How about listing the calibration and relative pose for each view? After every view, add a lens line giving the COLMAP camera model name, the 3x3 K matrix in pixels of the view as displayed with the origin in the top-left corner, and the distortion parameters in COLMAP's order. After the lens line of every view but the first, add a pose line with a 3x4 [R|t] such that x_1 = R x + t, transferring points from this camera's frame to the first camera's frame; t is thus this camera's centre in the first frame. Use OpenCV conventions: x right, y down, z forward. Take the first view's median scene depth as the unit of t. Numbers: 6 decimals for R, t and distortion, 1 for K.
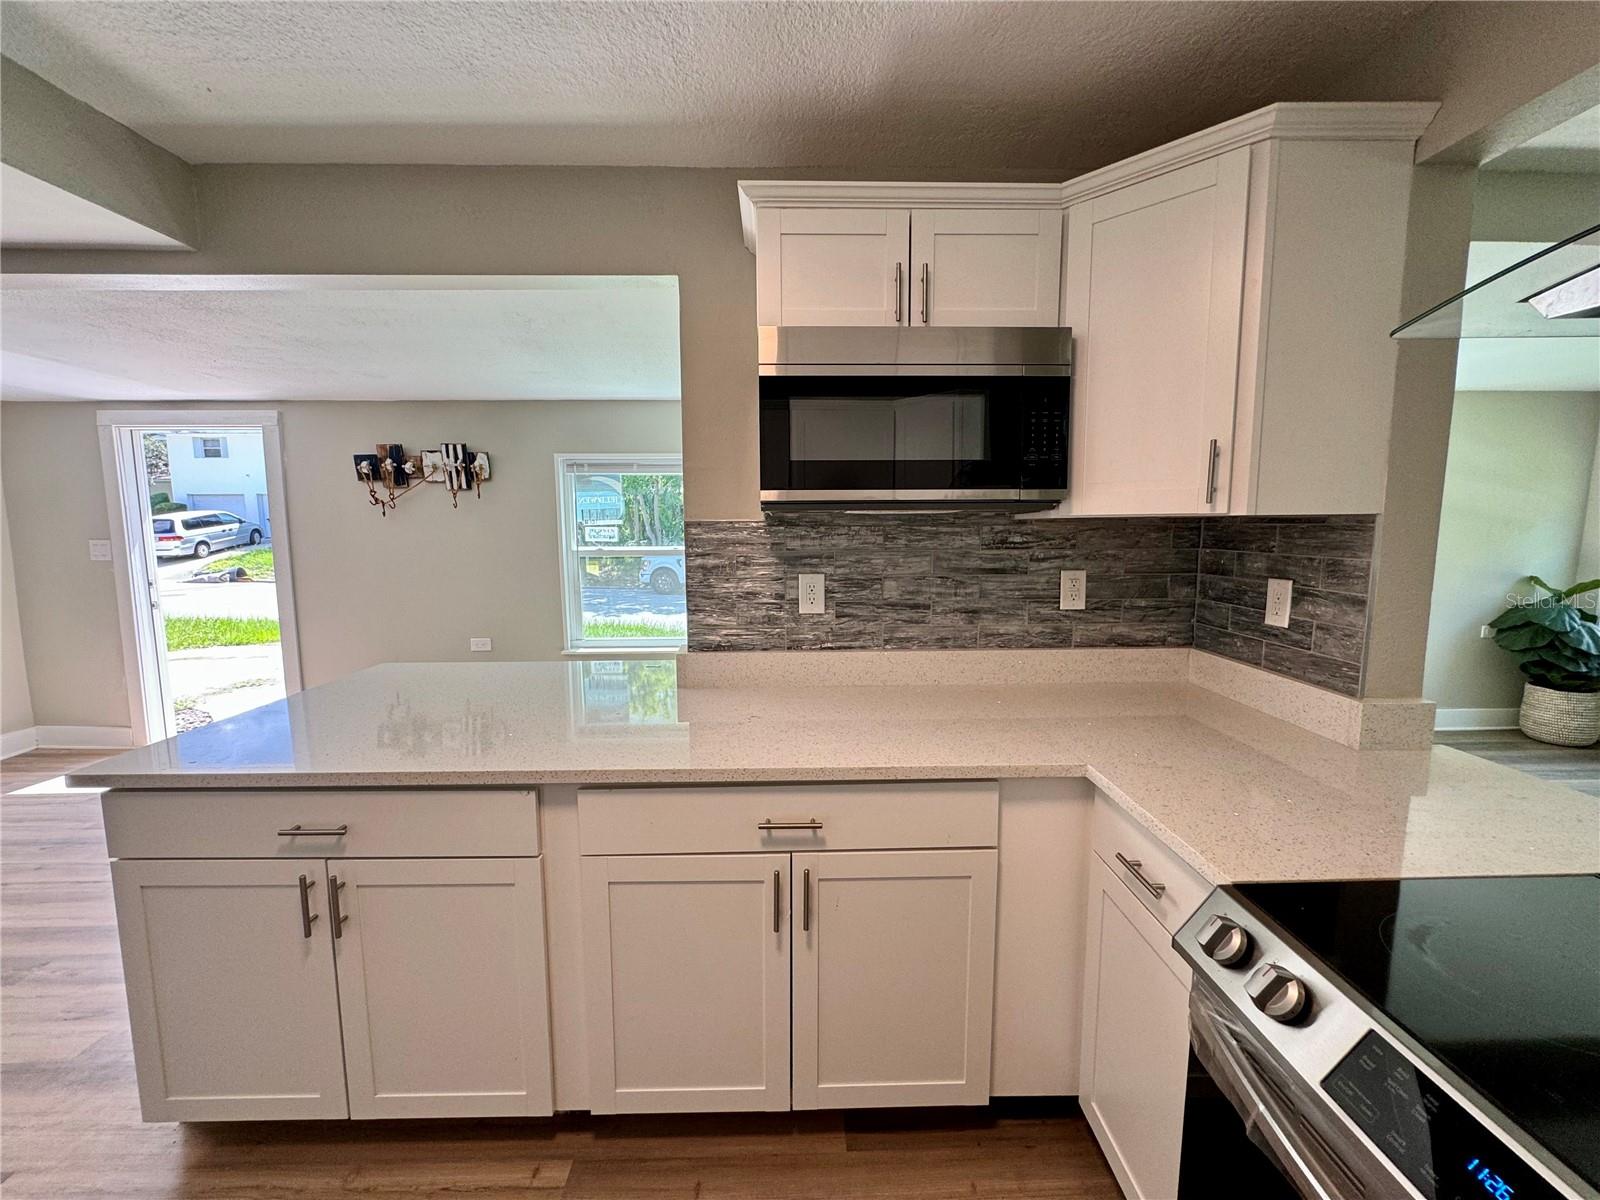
lens RADIAL K [[681.3, 0, 842.6], [0, 681.3, 582.1], [0, 0, 1]] dist [0.005779, 0.000080]
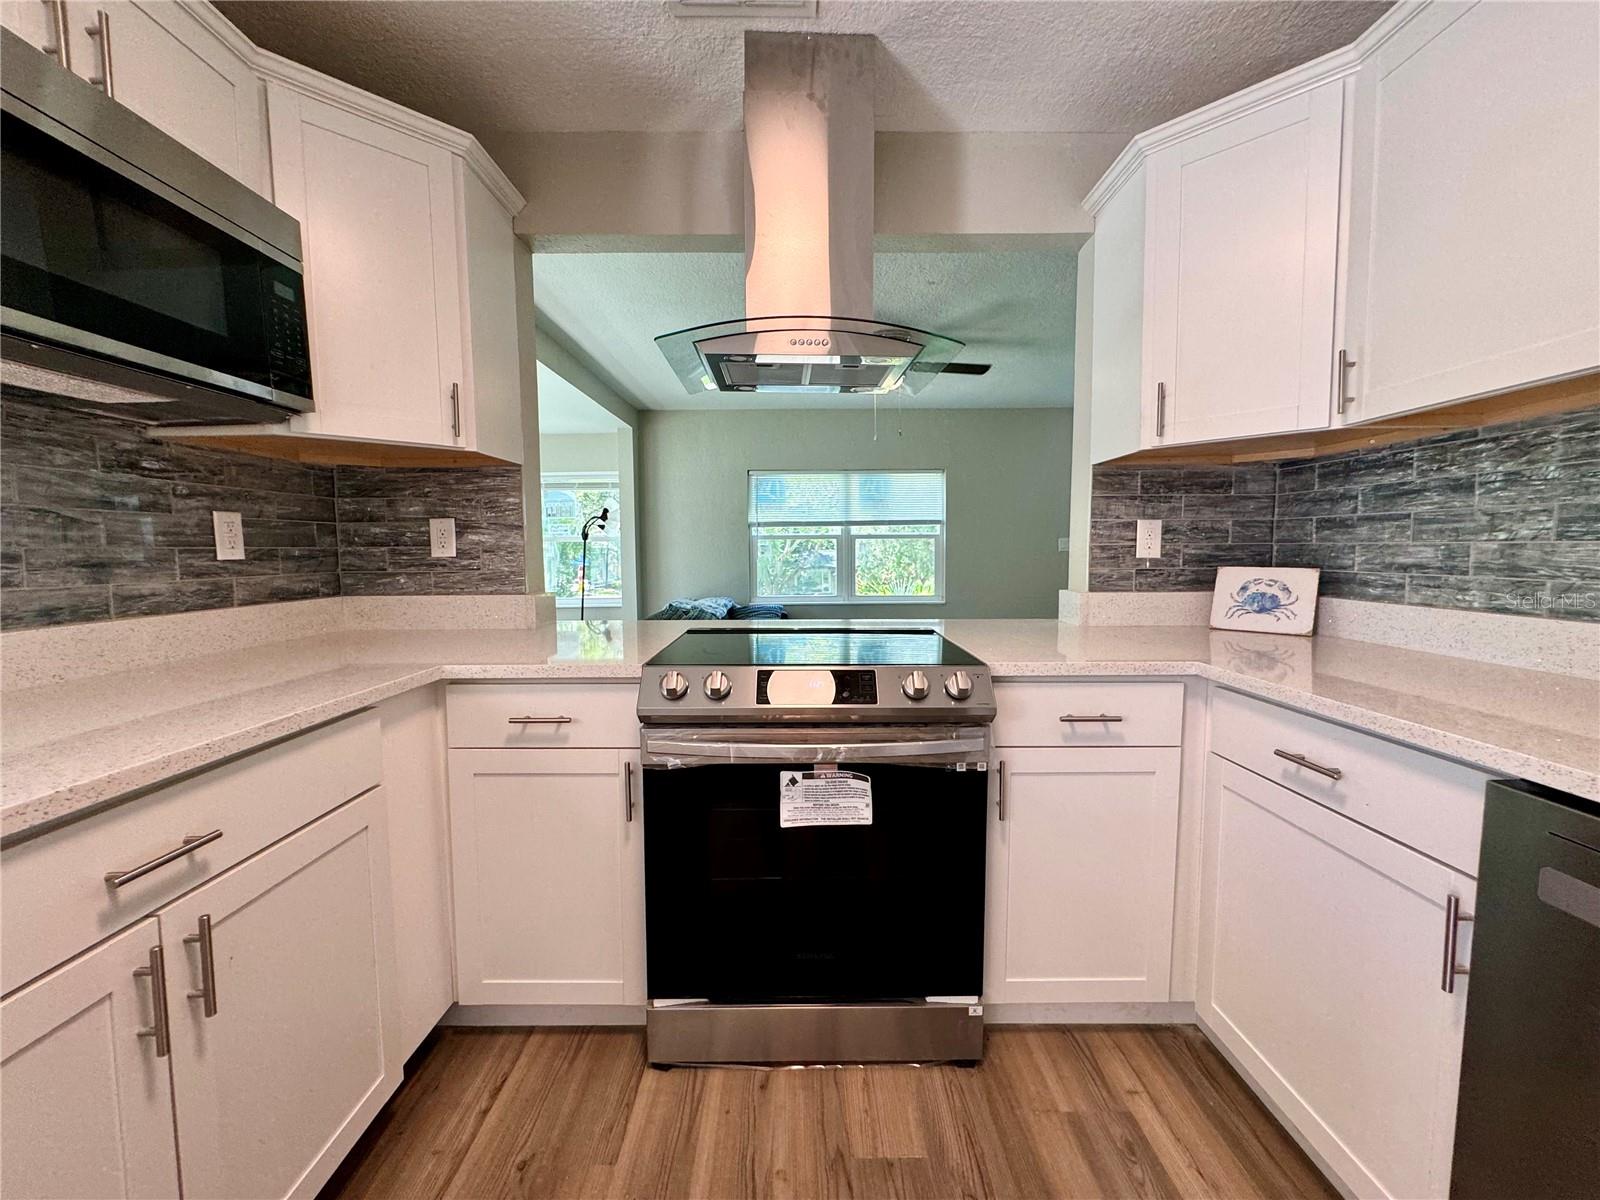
lens RADIAL K [[642.7, 0, 800.4], [0, 642.7, 596.0], [0, 0, 1]] dist [-0.002981, 0.000207]
pose [[0.026816, -0.069257, 0.997238, -0.428467], [0.118678, 0.990762, 0.065616, 0.115938], [-0.992571, 0.116591, 0.034787, 0.294454]]
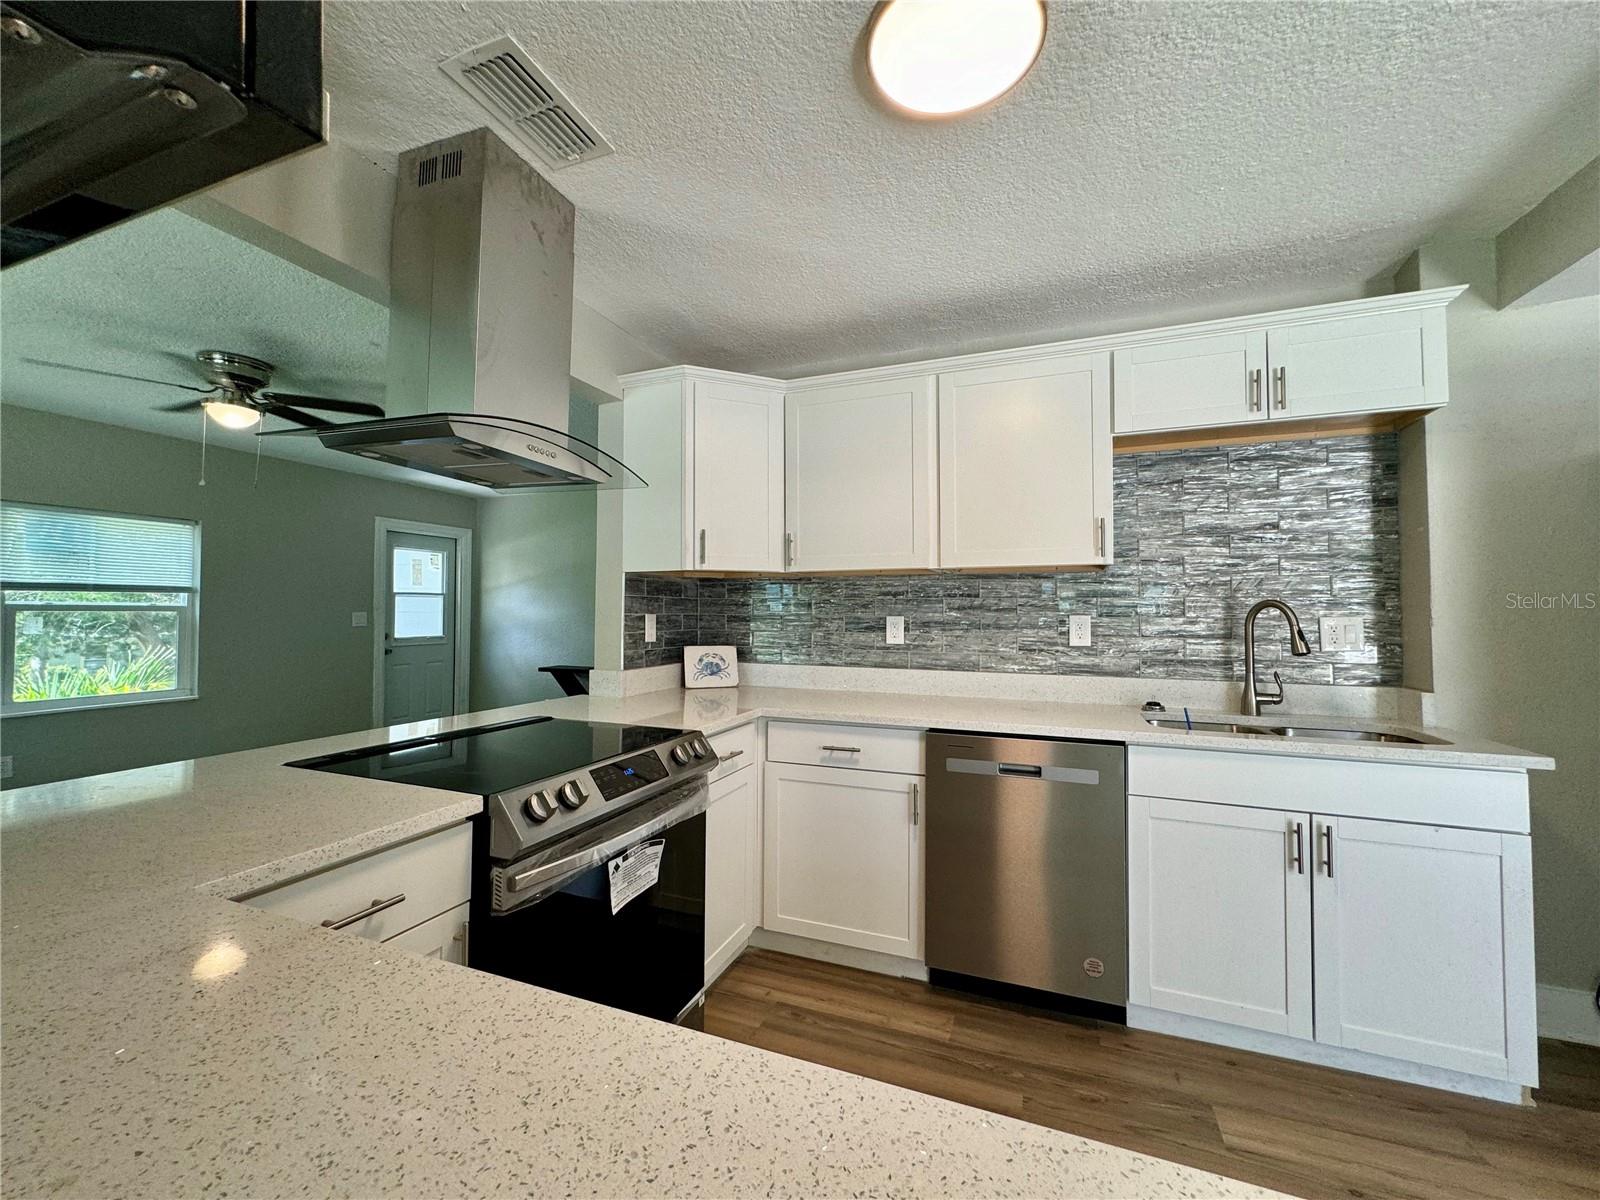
lens RADIAL K [[642.7, 0, 801.1], [0, 642.7, 595.0], [0, 0, 1]] dist [-0.002981, 0.000207]
pose [[-0.919406, 0.012306, 0.393118, -0.252292], [0.045228, 0.996188, 0.074594, 0.000623], [-0.390702, 0.086363, -0.916457, 0.901741]]
